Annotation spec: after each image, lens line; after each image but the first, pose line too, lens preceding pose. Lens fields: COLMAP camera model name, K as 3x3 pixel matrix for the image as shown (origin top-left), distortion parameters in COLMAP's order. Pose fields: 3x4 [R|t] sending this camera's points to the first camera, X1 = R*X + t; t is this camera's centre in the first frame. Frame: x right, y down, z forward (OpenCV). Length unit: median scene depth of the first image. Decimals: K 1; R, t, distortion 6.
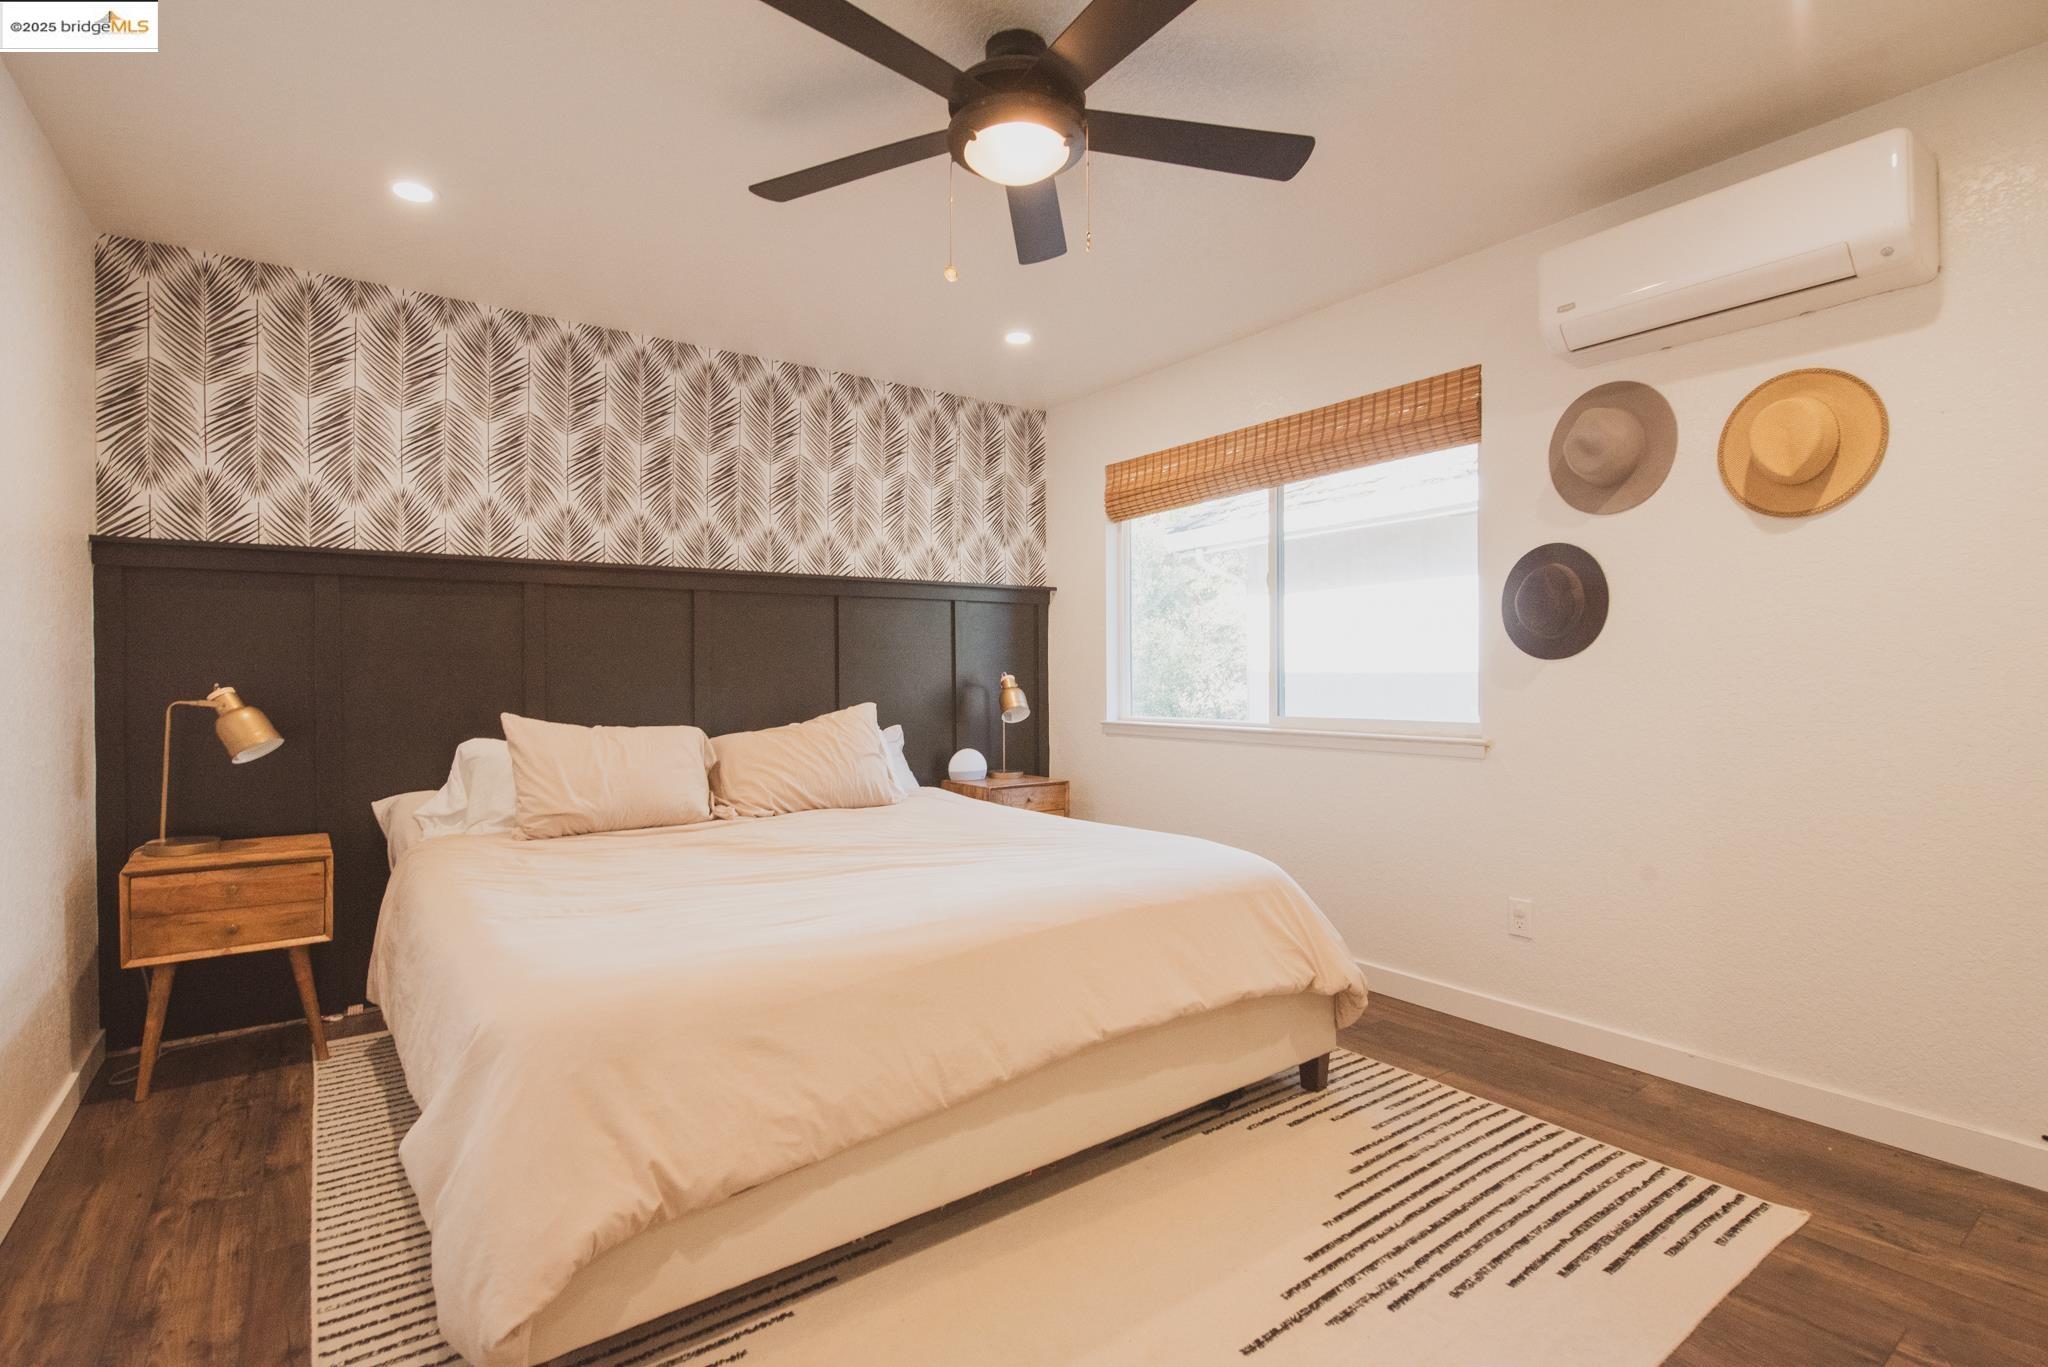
lens RADIAL K [[954.5, 0, 1016.5], [0, 954.5, 682.4], [0, 0, 1]] dist [-0.007346, -0.002033]
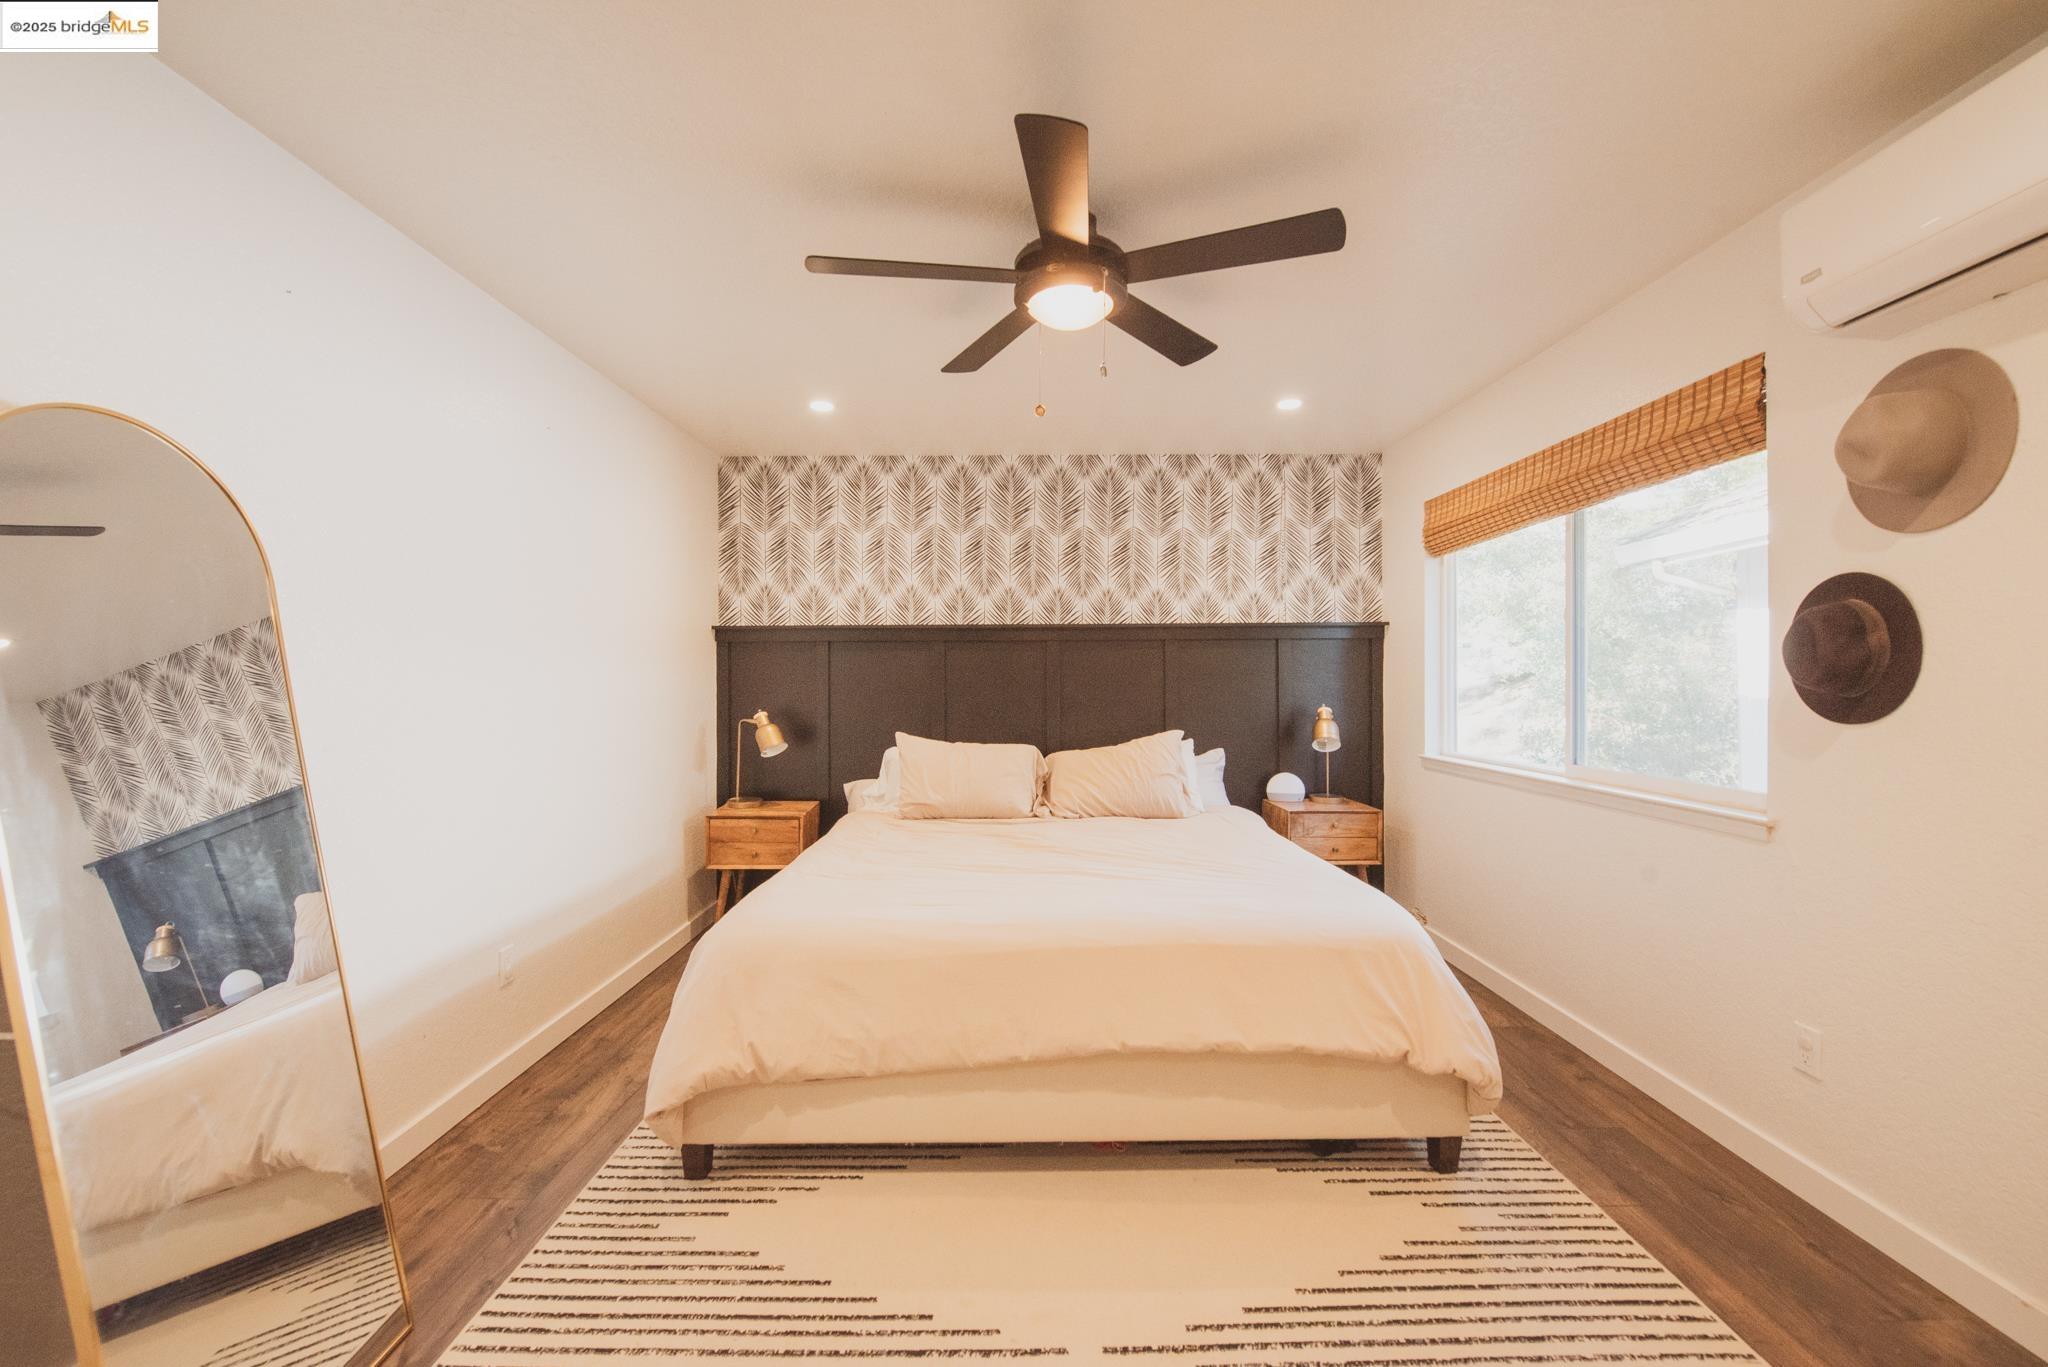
lens RADIAL K [[818.9, 0, 1028.9], [0, 818.9, 680.8], [0, 0, 1]] dist [-0.015841, -0.000948]
pose [[0.809646, 0.006481, -0.586882, 0.385938], [-0.008397, 0.999965, -0.000541, -0.050126], [0.586858, 0.005366, 0.809672, 0.083343]]
